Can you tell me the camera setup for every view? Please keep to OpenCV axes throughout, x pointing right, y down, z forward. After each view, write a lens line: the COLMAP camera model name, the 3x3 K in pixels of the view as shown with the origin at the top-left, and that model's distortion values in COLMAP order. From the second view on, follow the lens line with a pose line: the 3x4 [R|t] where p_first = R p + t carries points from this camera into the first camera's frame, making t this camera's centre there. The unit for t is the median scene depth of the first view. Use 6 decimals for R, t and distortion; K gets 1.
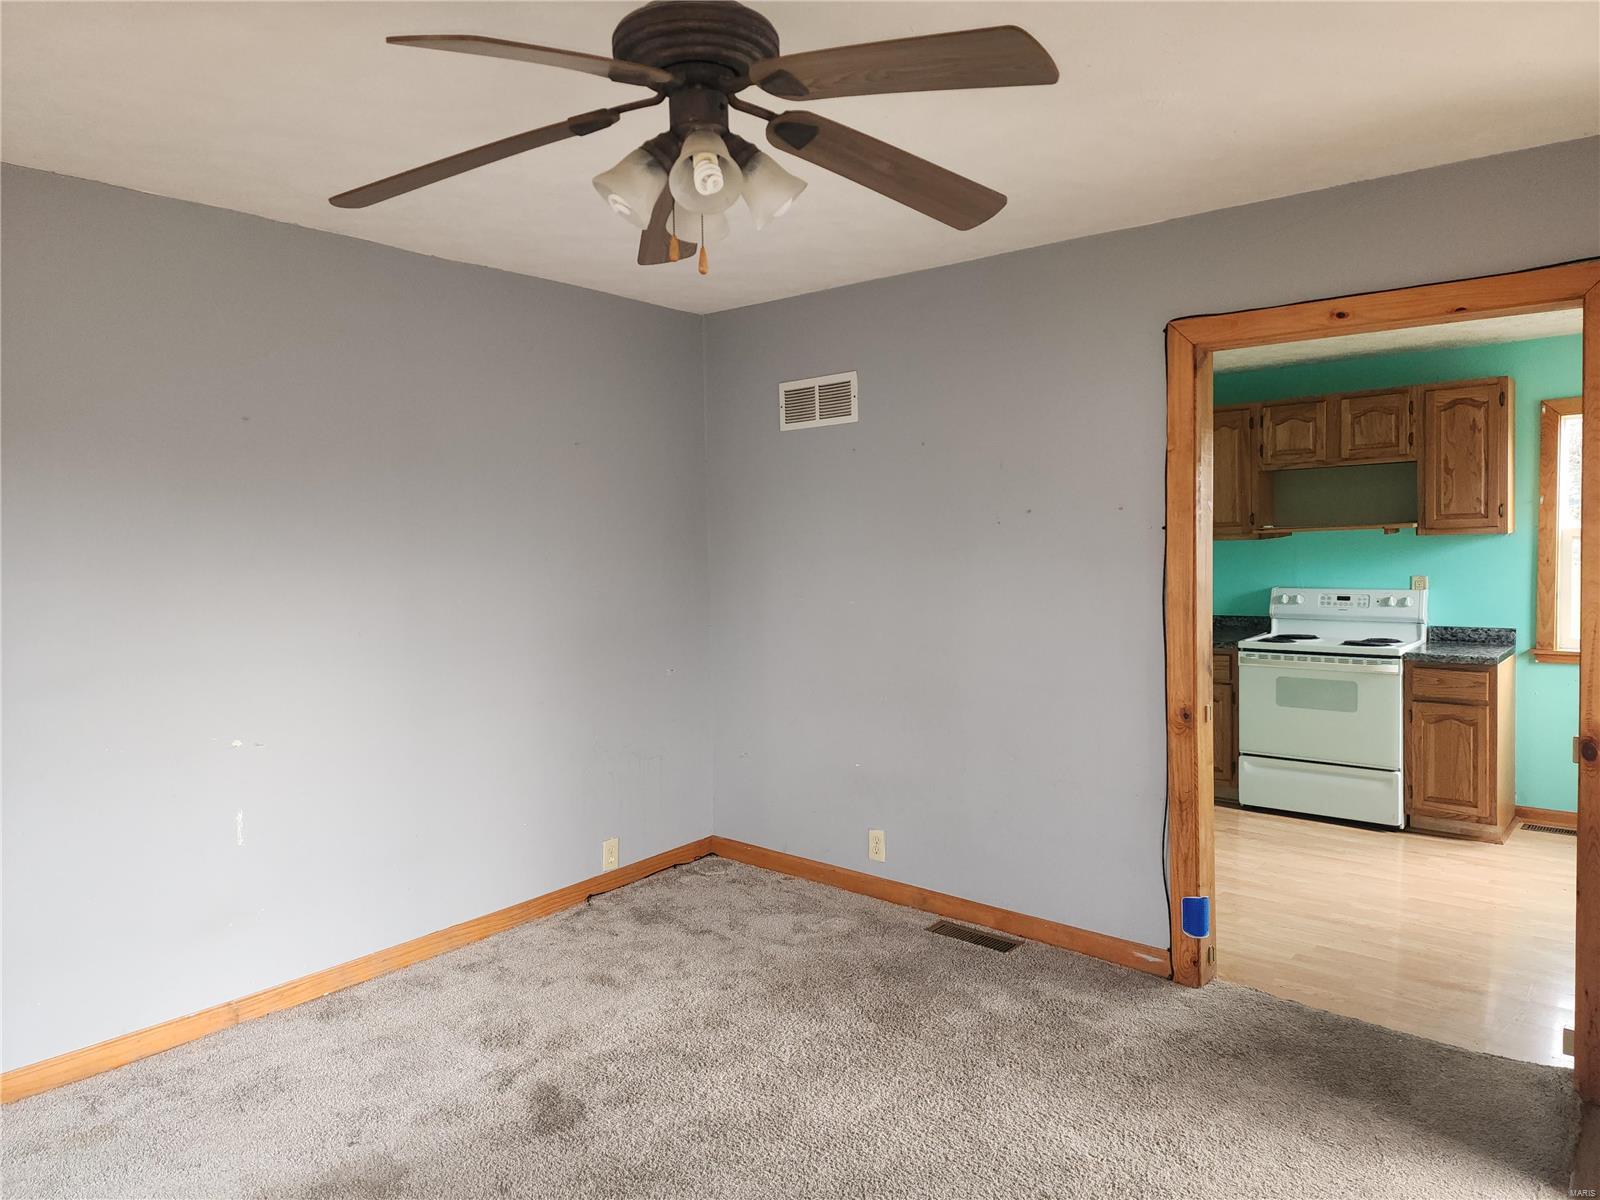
lens RADIAL K [[1078.1, 0, 786.3], [0, 1078.1, 588.2], [0, 0, 1]] dist [0.054672, -0.039359]
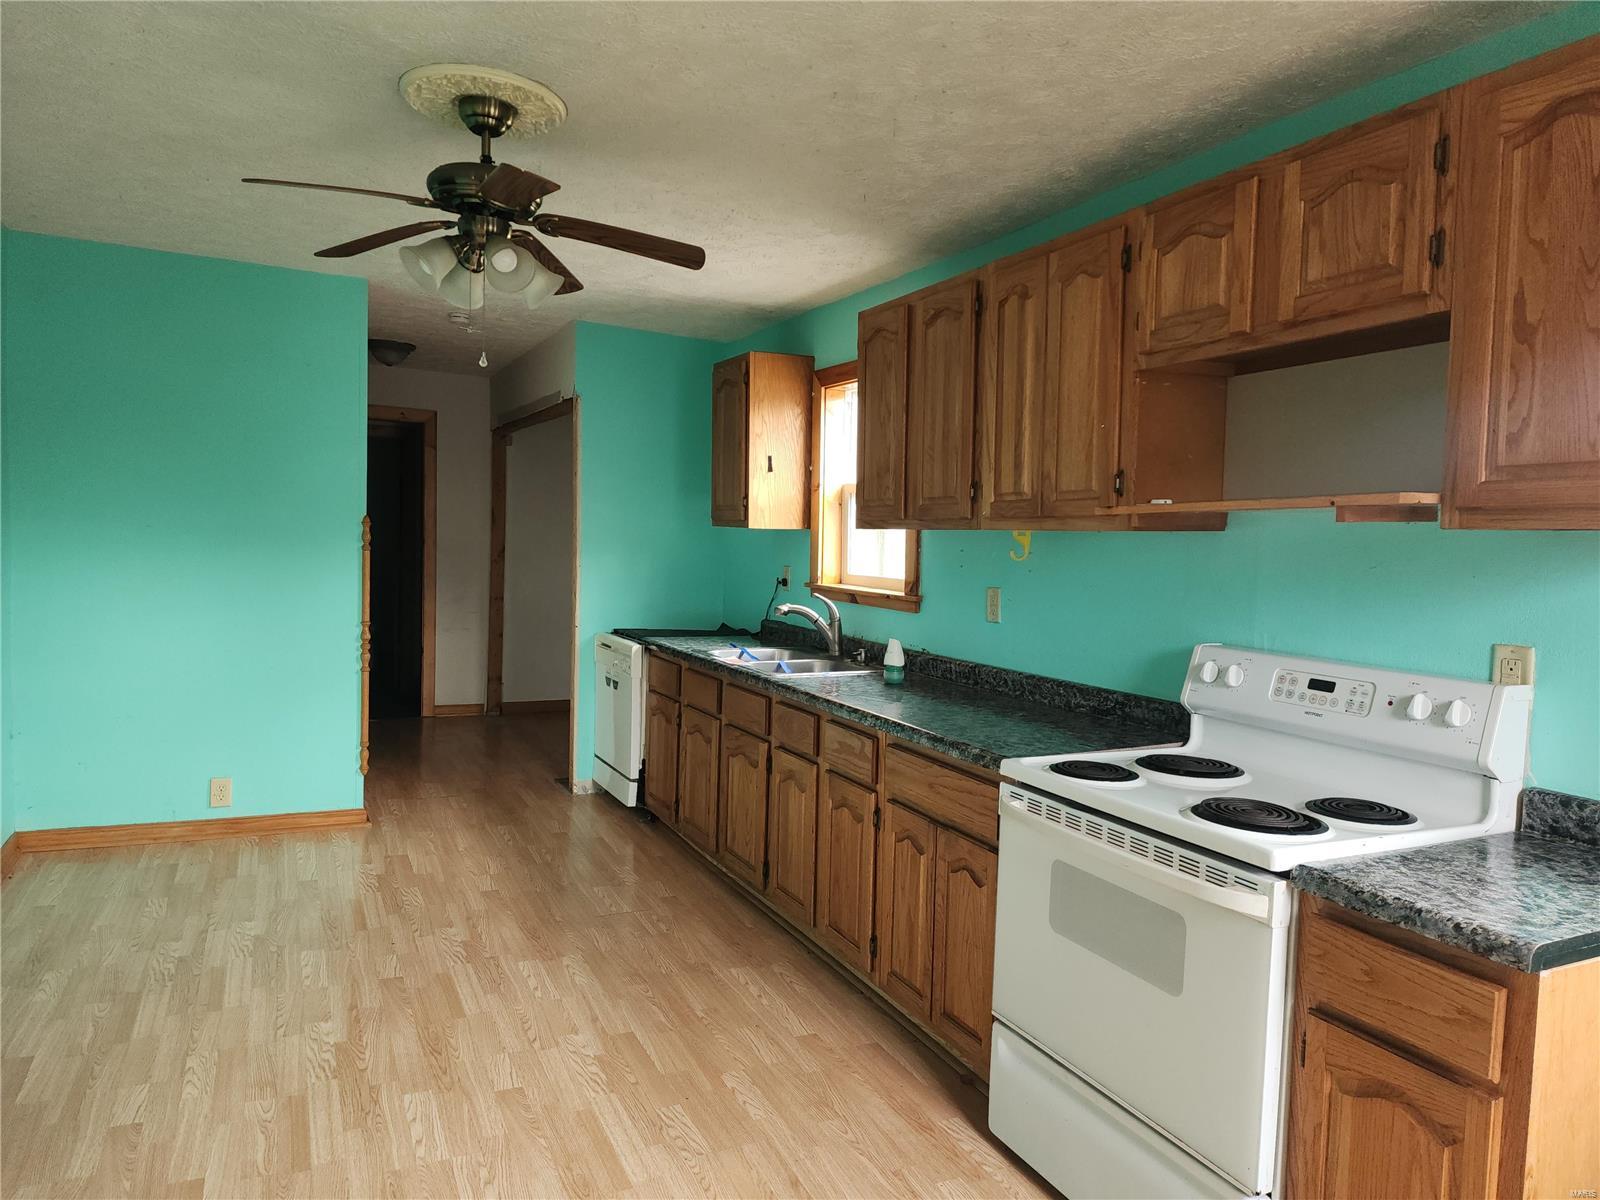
lens RADIAL K [[1055.2, 0, 798.1], [0, 1055.2, 609.1], [0, 0, 1]] dist [0.100936, -0.091690]
pose [[0.911387, 0.072983, -0.405028, 0.512748], [-0.064320, 0.997316, 0.034977, -0.020932], [0.406494, -0.005826, 0.913635, 0.581401]]
